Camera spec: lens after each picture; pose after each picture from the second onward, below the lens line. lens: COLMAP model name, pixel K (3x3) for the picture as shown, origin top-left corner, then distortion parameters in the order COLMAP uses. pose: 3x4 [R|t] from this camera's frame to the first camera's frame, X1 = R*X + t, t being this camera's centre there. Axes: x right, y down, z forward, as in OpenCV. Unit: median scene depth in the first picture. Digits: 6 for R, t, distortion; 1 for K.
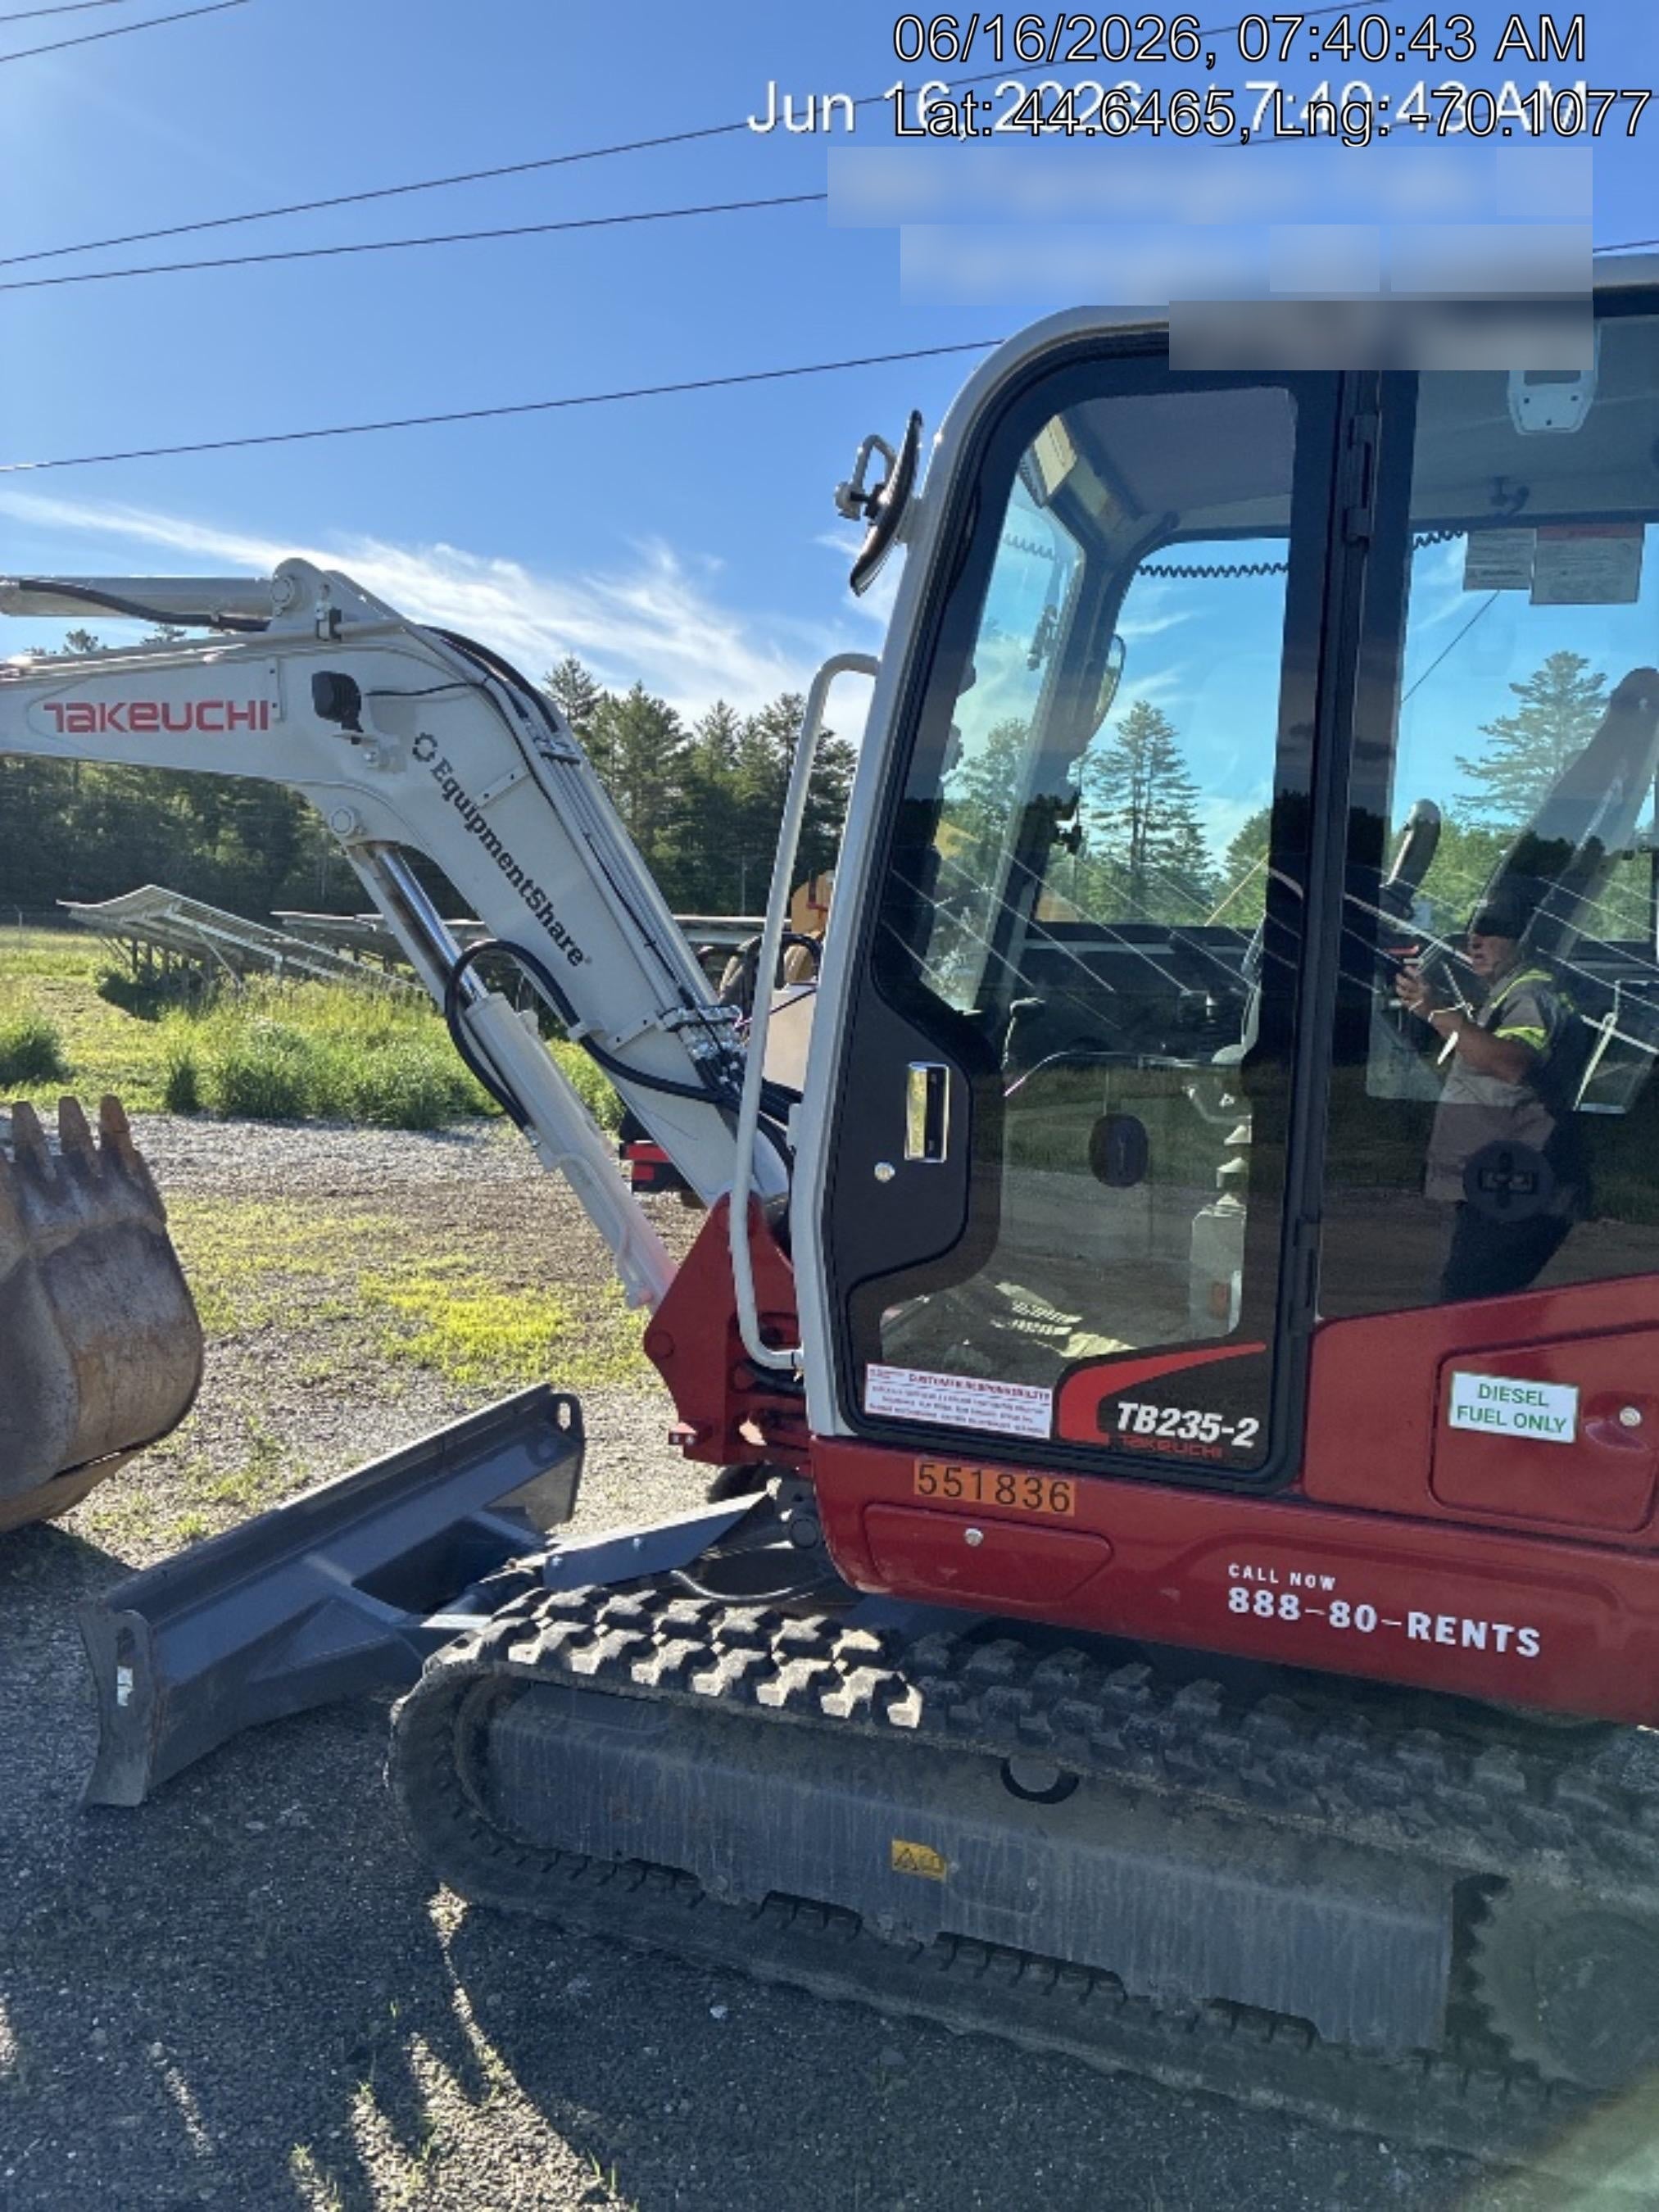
lens RADIAL K [[1690.6, 0, 829.5], [0, 1690.6, 1106.0], [0, 0, 1]] dist [-0.009225, 0.004887]
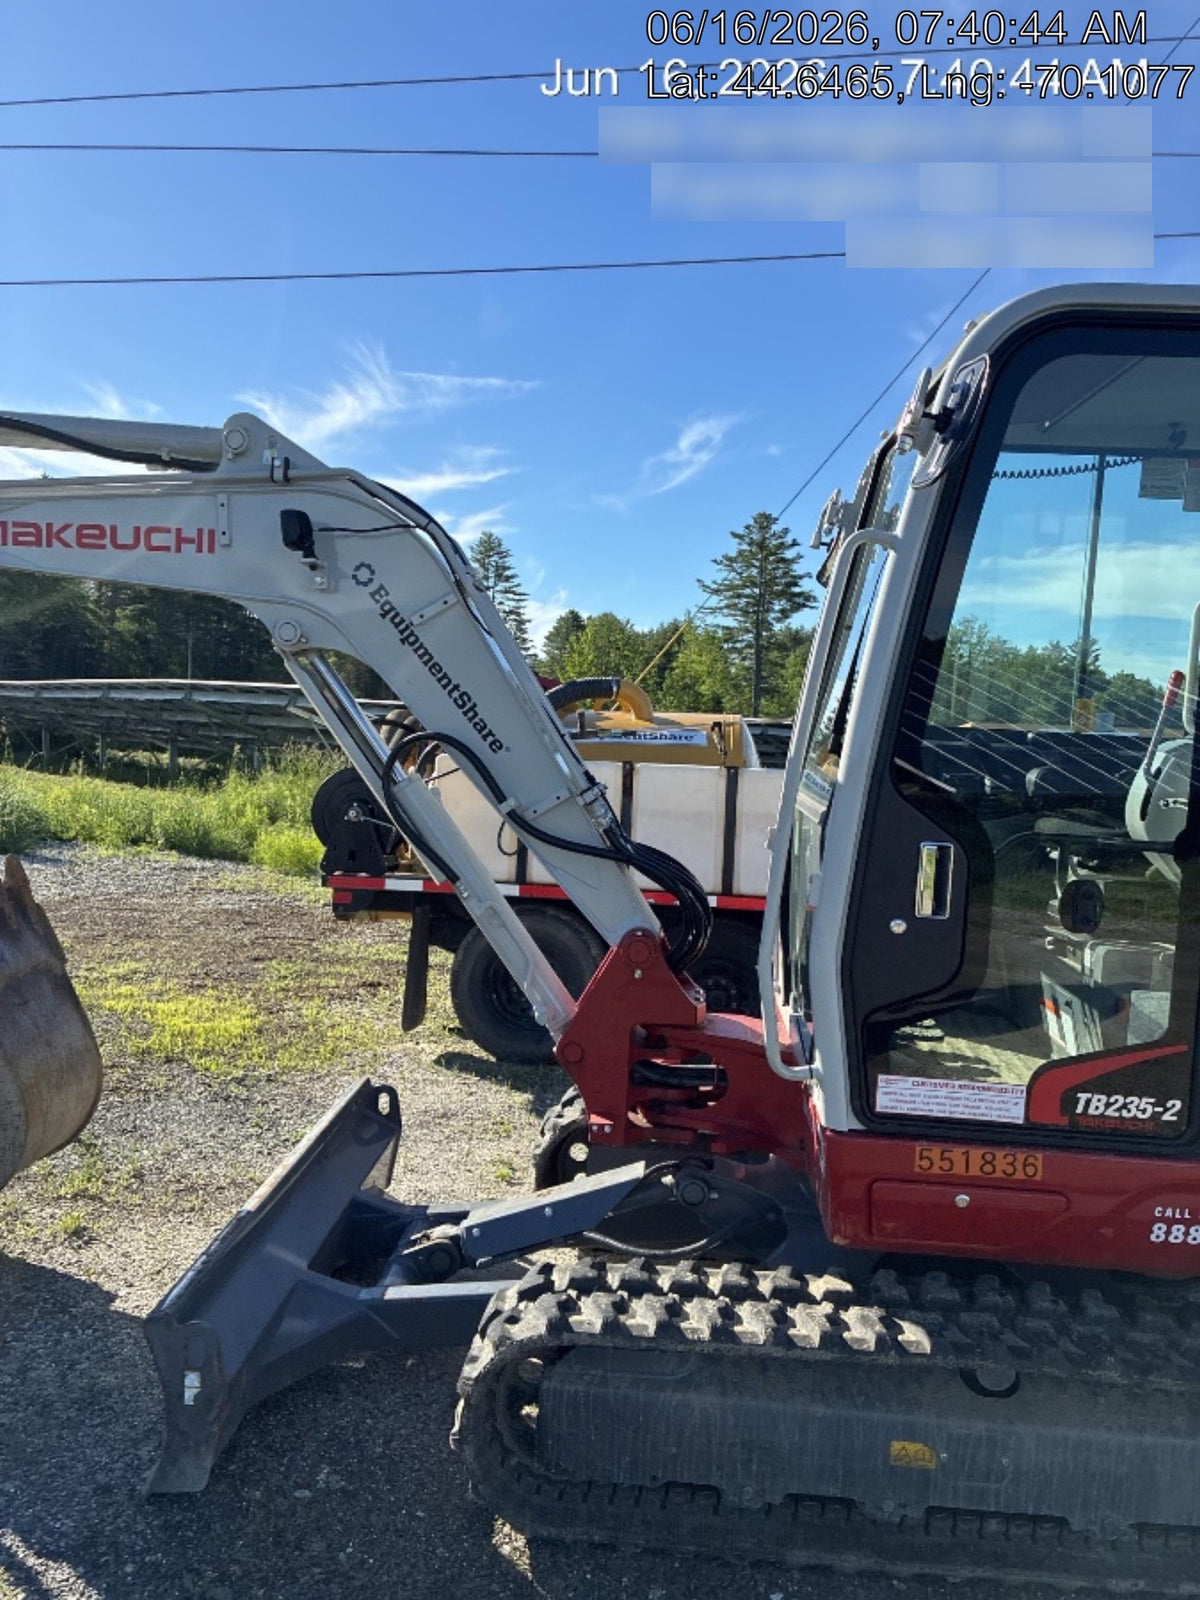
lens RADIAL K [[1218.2, 0, 576.7], [0, 1218.2, 792.0], [0, 0, 1]] dist [0.038460, -0.085806]
pose [[0.967887, -0.004437, 0.251346, -0.421914], [0.010940, 0.999640, -0.024480, -0.041135], [-0.251147, 0.026443, 0.967588, 0.139920]]
